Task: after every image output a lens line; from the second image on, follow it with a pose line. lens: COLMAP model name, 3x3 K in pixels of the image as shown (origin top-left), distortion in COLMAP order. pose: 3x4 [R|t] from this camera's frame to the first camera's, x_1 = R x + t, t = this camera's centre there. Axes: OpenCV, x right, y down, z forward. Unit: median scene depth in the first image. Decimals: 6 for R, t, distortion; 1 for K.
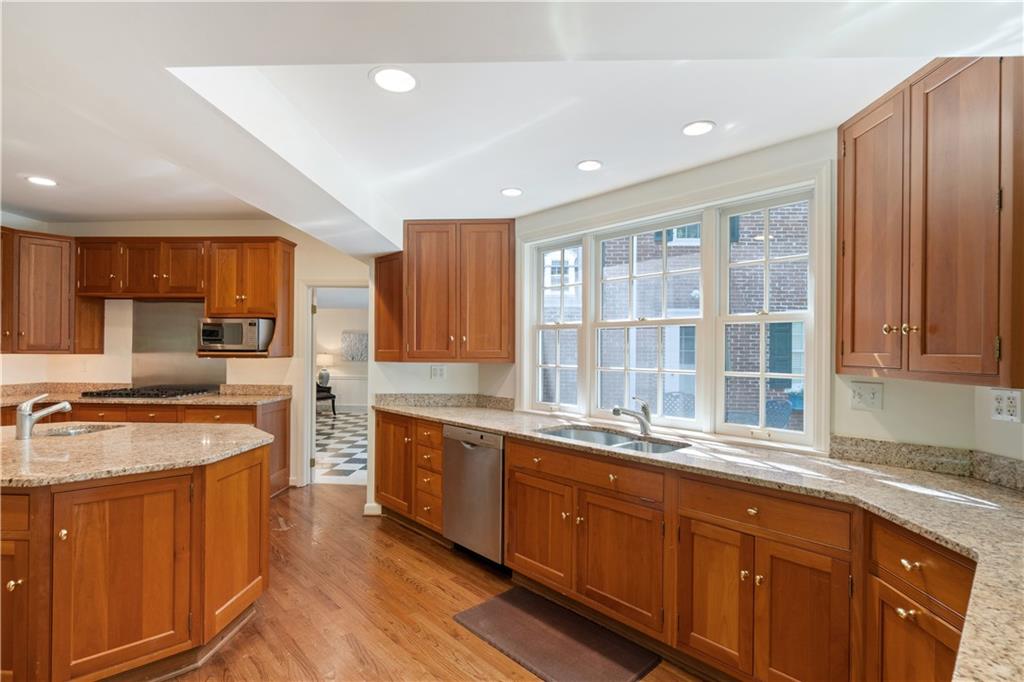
lens RADIAL K [[487.6, 0, 510.8], [0, 487.6, 348.1], [0, 0, 1]] dist [-0.003750, -0.000117]
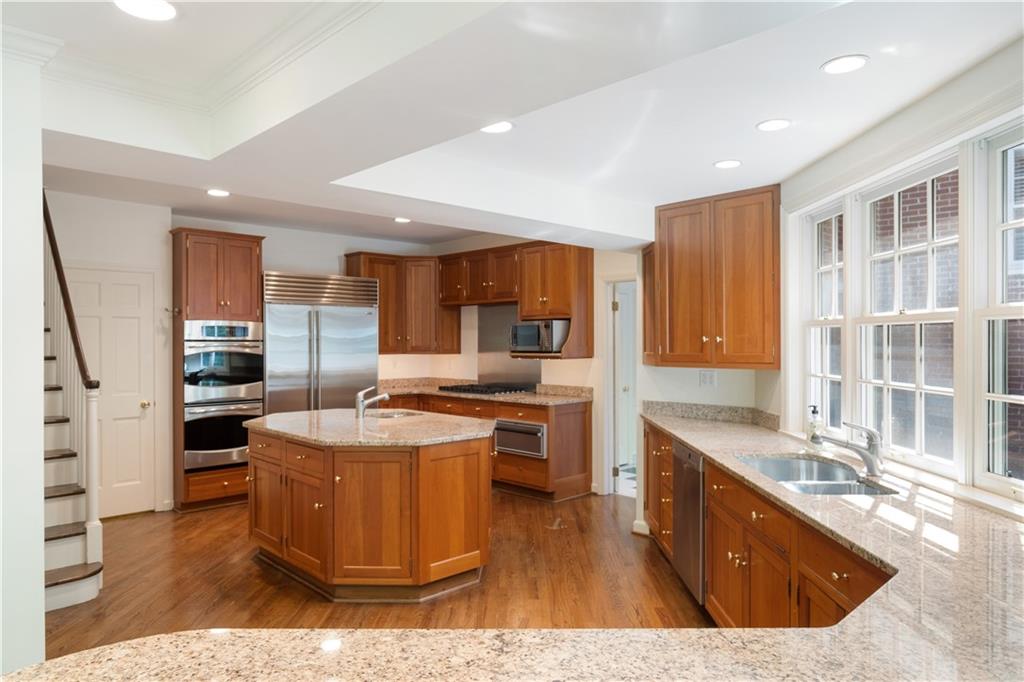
lens RADIAL K [[652.2, 0, 512.5], [0, 652.2, 343.8], [0, 0, 1]] dist [0.001505, 0.000468]
pose [[0.725086, -0.006340, -0.688629, 0.408997], [0.011364, 0.999932, 0.002760, -0.018548], [0.688564, -0.009827, 0.725109, -0.045056]]
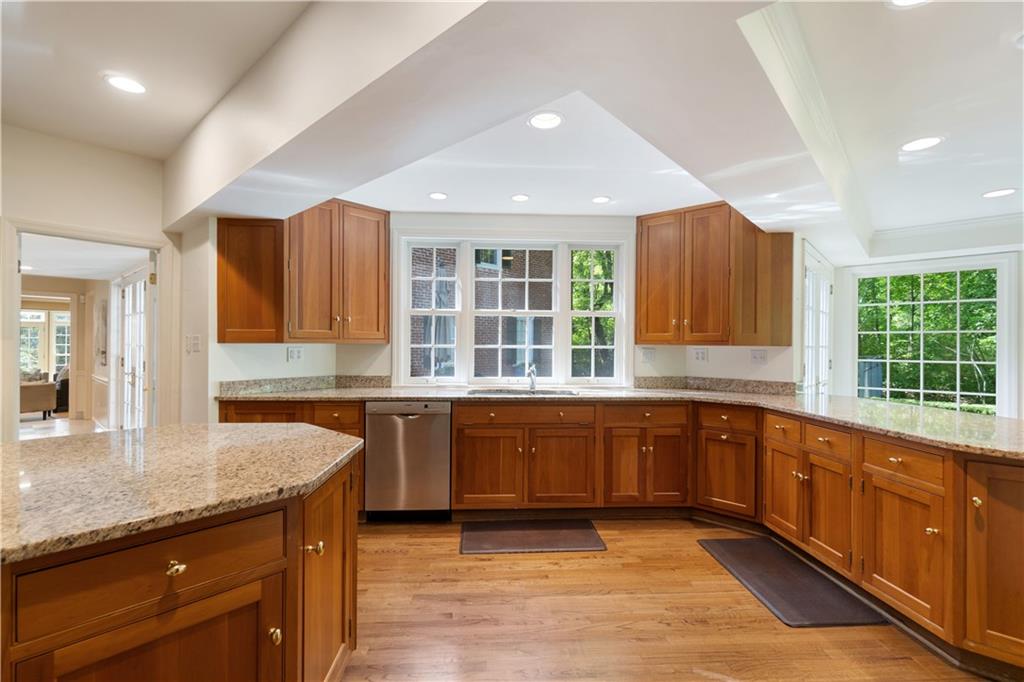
lens RADIAL K [[451.8, 0, 511.9], [0, 451.8, 342.8], [0, 0, 1]] dist [0.000700, 0.000087]
pose [[0.636212, -0.001560, 0.771513, -0.596253], [-0.005030, 0.999968, 0.006170, 0.021510], [-0.771498, -0.007807, 0.636184, 0.139588]]
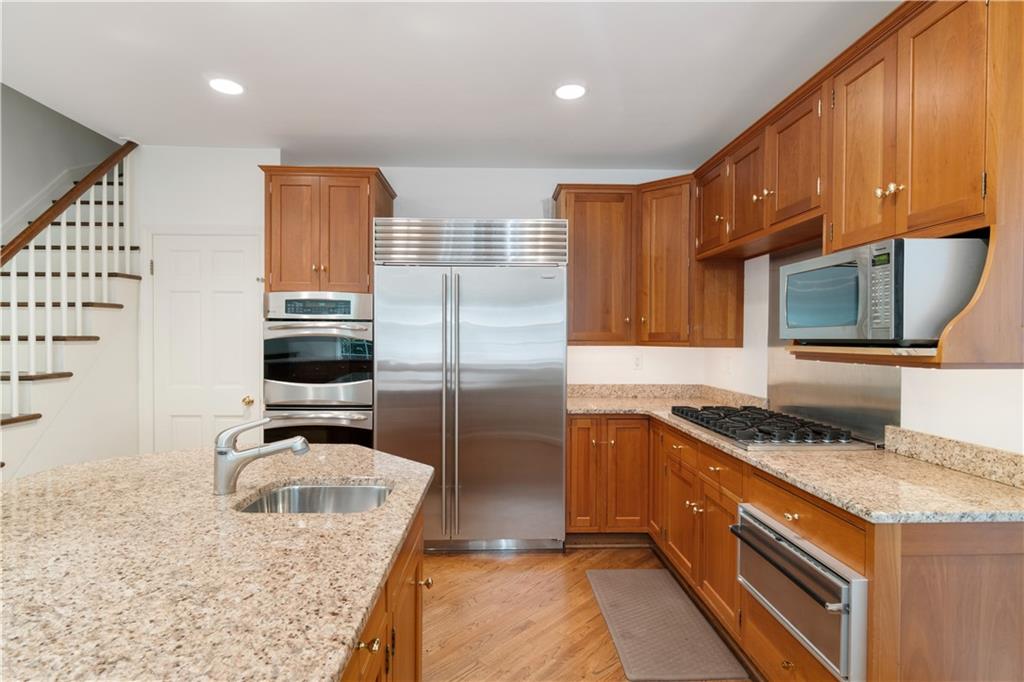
lens RADIAL K [[516.3, 0, 508.9], [0, 516.3, 349.0], [0, 0, 1]] dist [-0.001311, -0.000203]
pose [[0.072554, 0.016258, -0.997232, -0.244043], [-0.000143, 0.999867, 0.016291, 0.004320], [0.997364, -0.001039, 0.072547, 0.841759]]
